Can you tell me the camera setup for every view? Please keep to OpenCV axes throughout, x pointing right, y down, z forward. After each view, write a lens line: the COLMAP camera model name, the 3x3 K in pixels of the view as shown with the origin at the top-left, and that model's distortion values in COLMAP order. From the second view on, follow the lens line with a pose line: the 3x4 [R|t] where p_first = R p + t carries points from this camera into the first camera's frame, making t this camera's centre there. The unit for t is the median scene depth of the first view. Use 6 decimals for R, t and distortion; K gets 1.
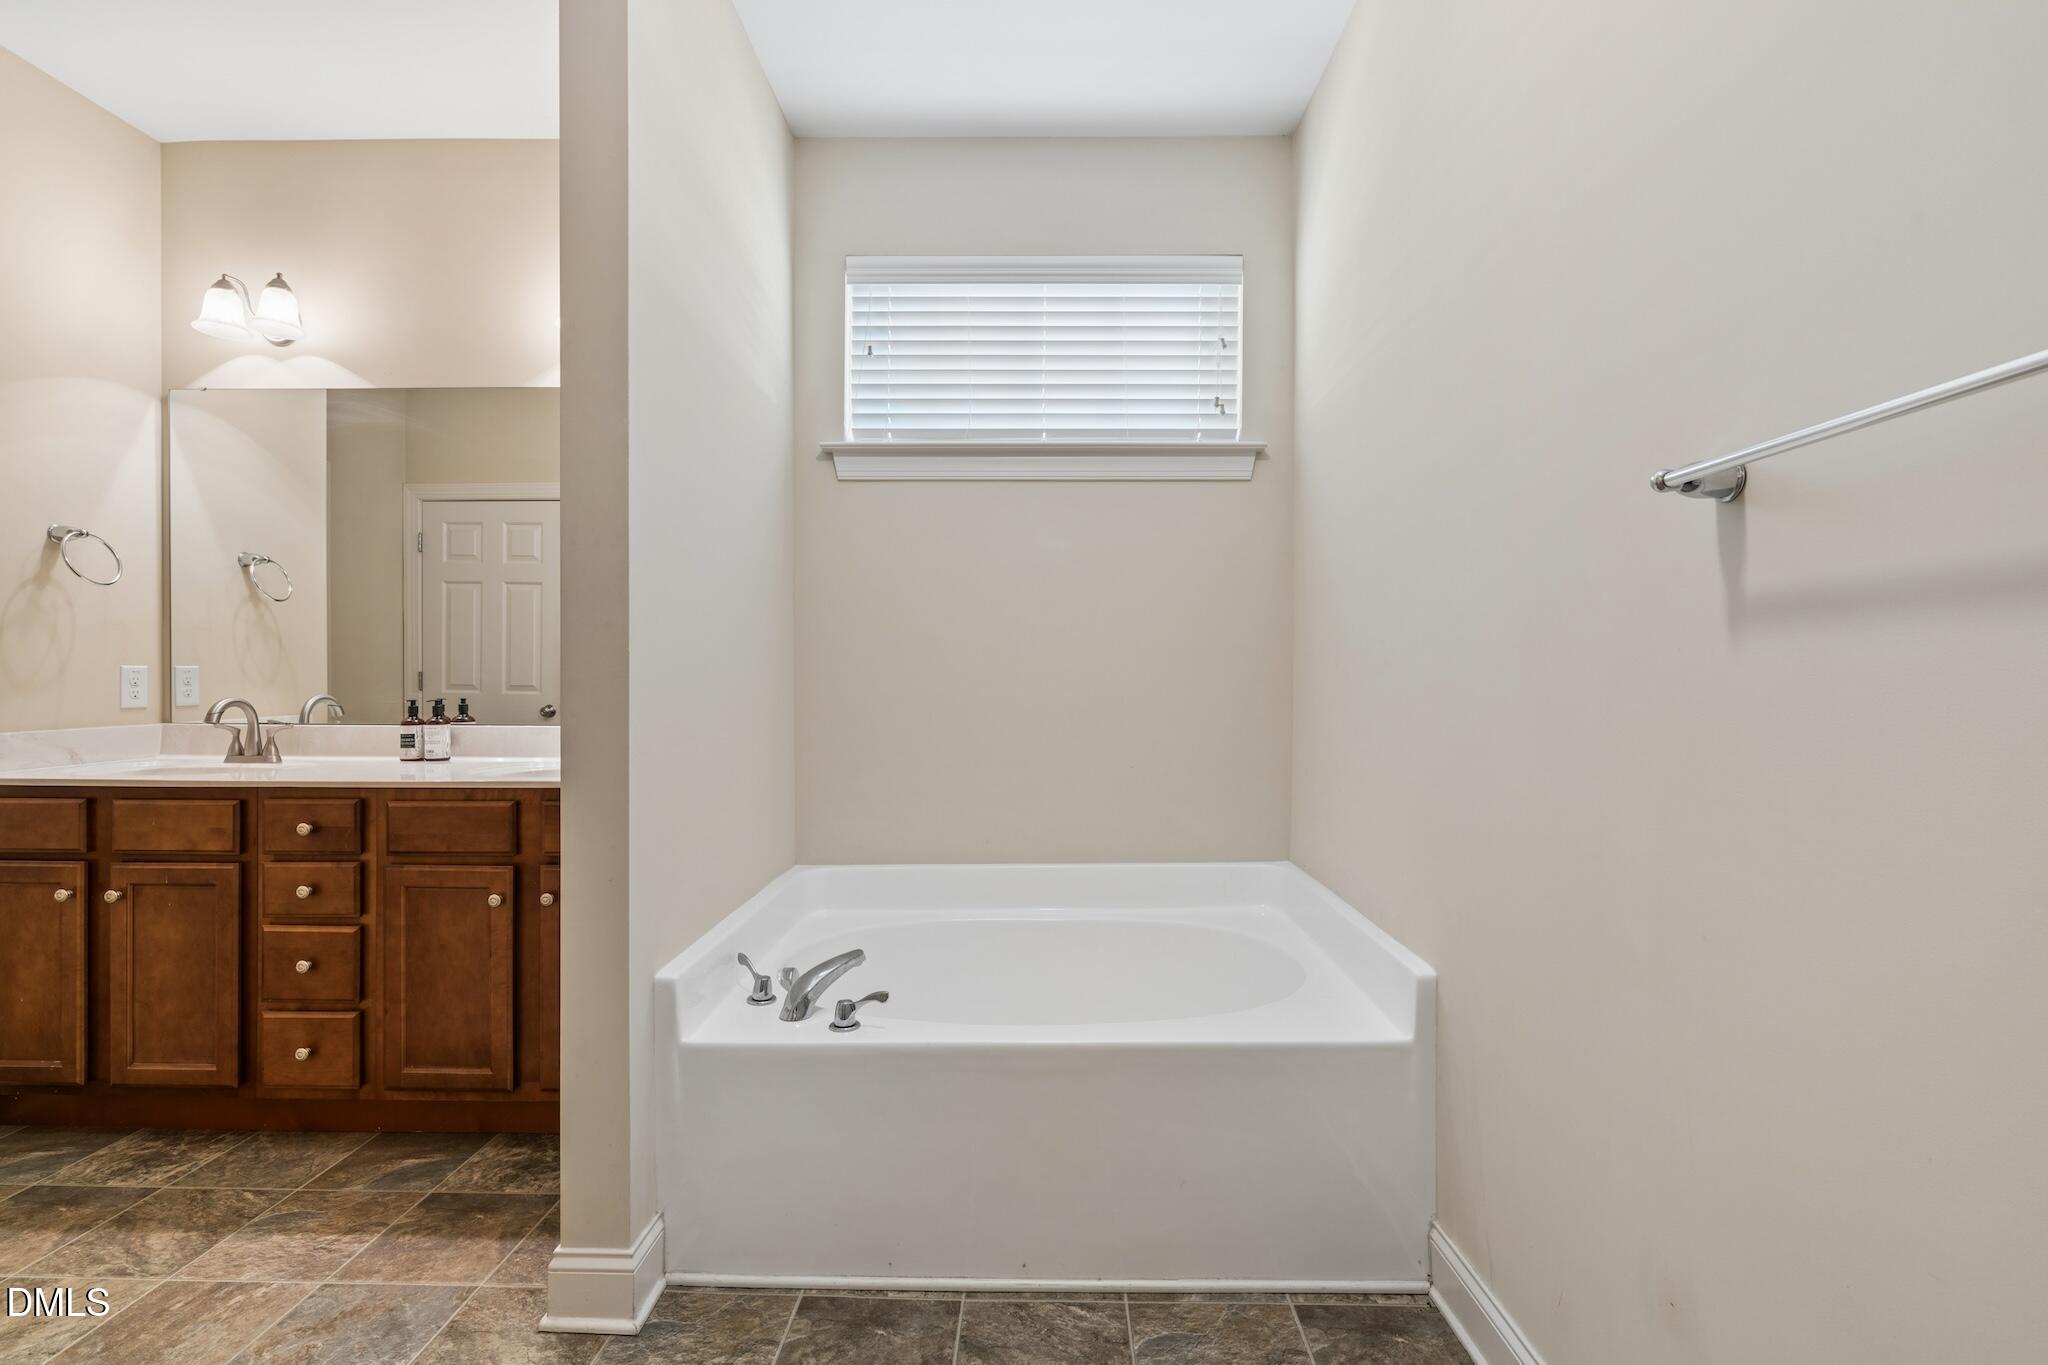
lens RADIAL K [[933.5, 0, 1023.9], [0, 933.5, 627.6], [0, 0, 1]] dist [-0.003854, 0.003702]
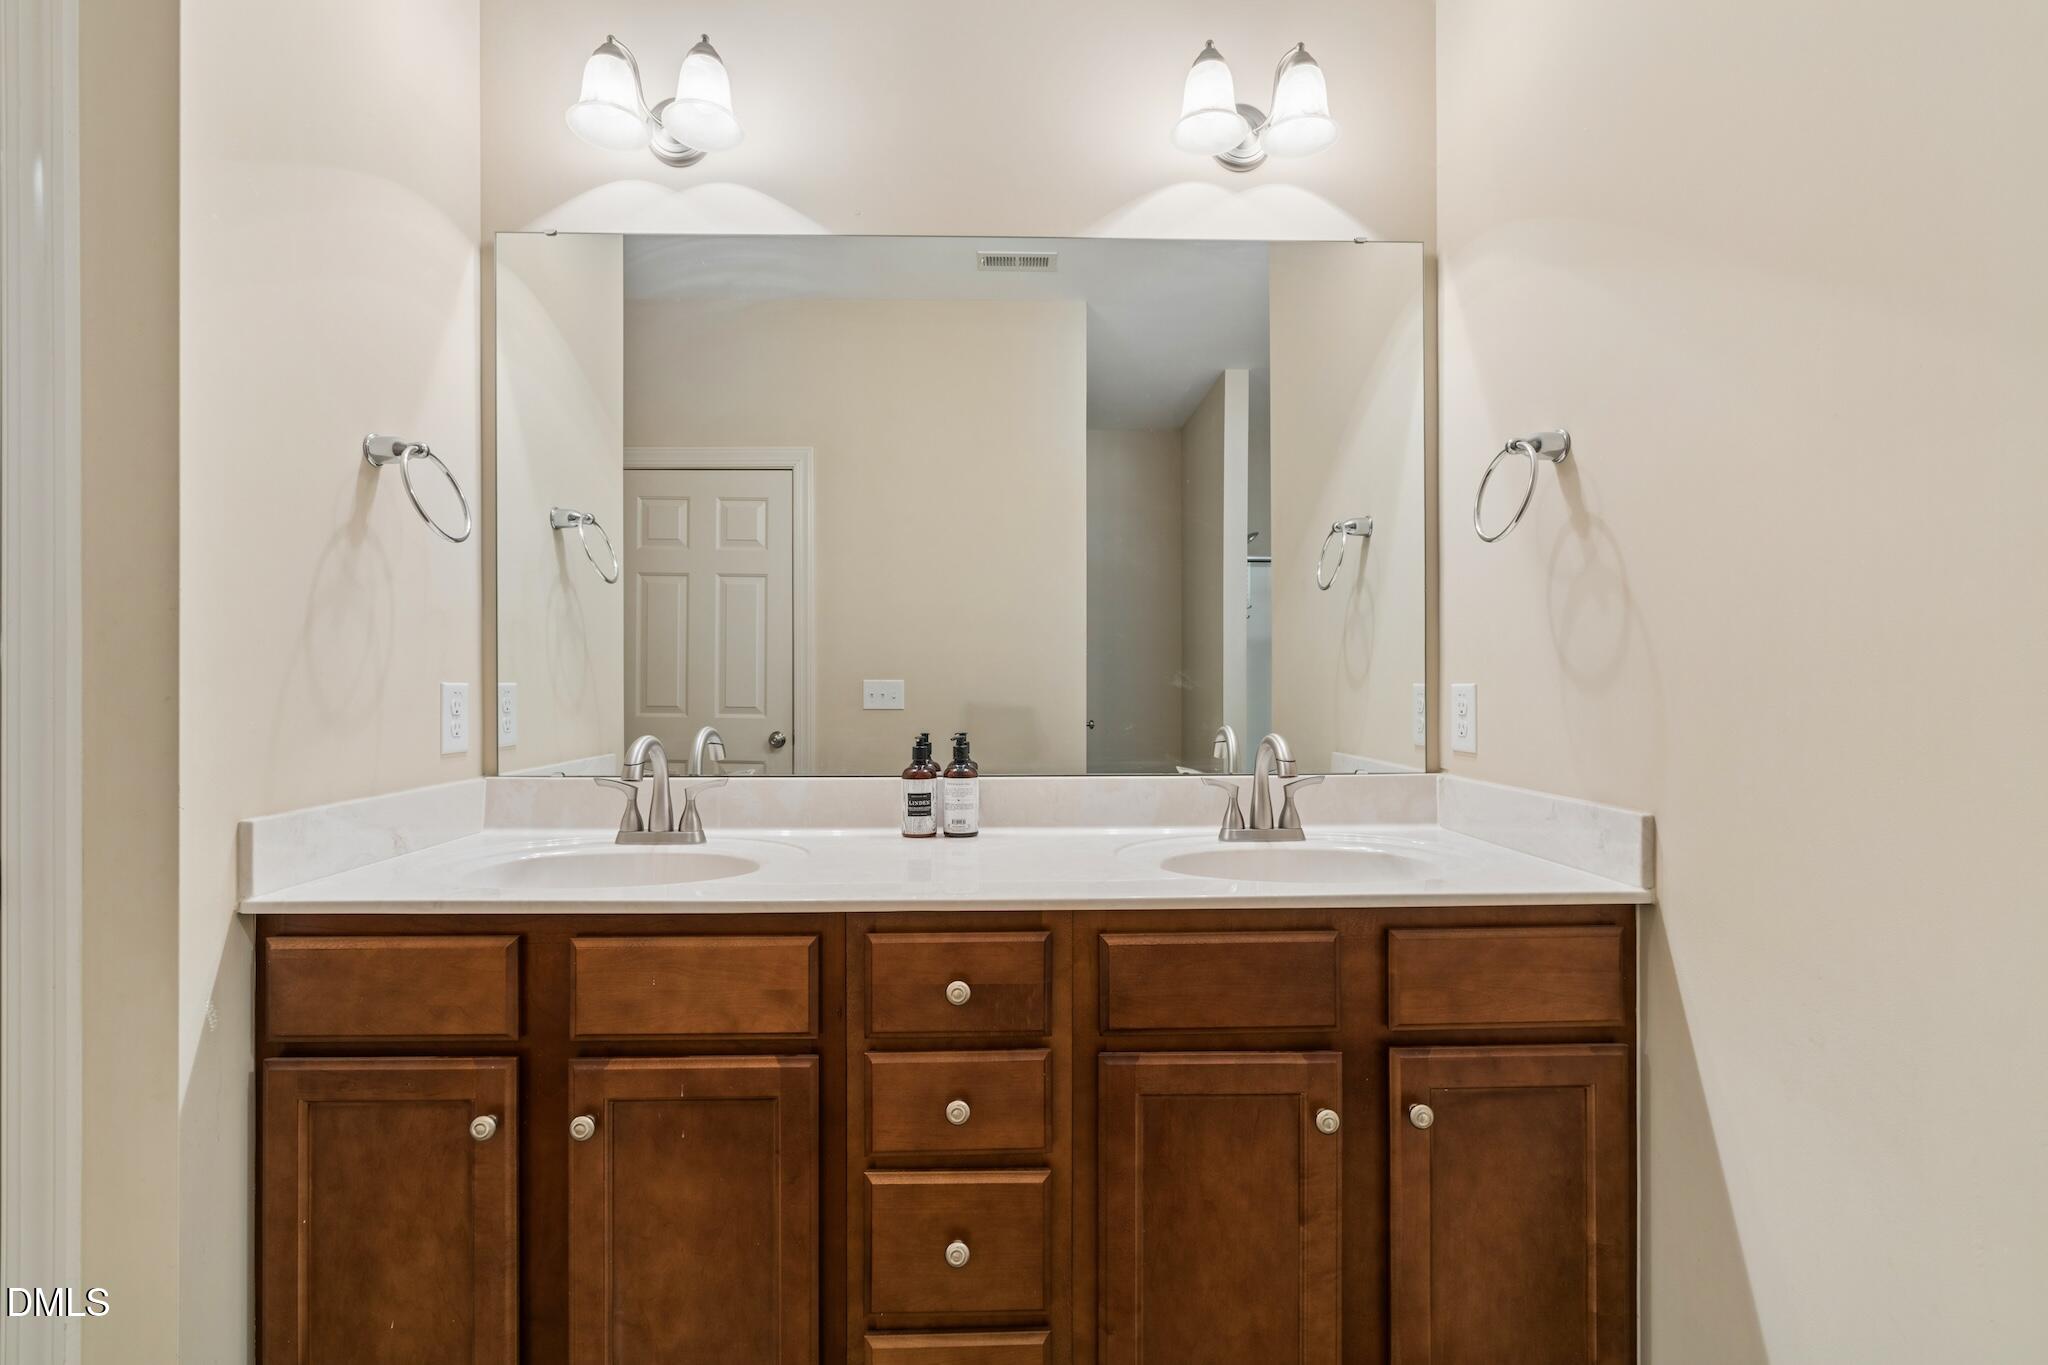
lens RADIAL K [[933.5, 0, 1023.0], [0, 933.5, 640.5], [0, 0, 1]] dist [-0.003854, 0.003702]
pose [[0.998768, -0.001644, 0.049594, -0.749345], [0.001735, 0.999997, -0.001778, 0.018320], [-0.049591, 0.001862, 0.998768, 0.464381]]
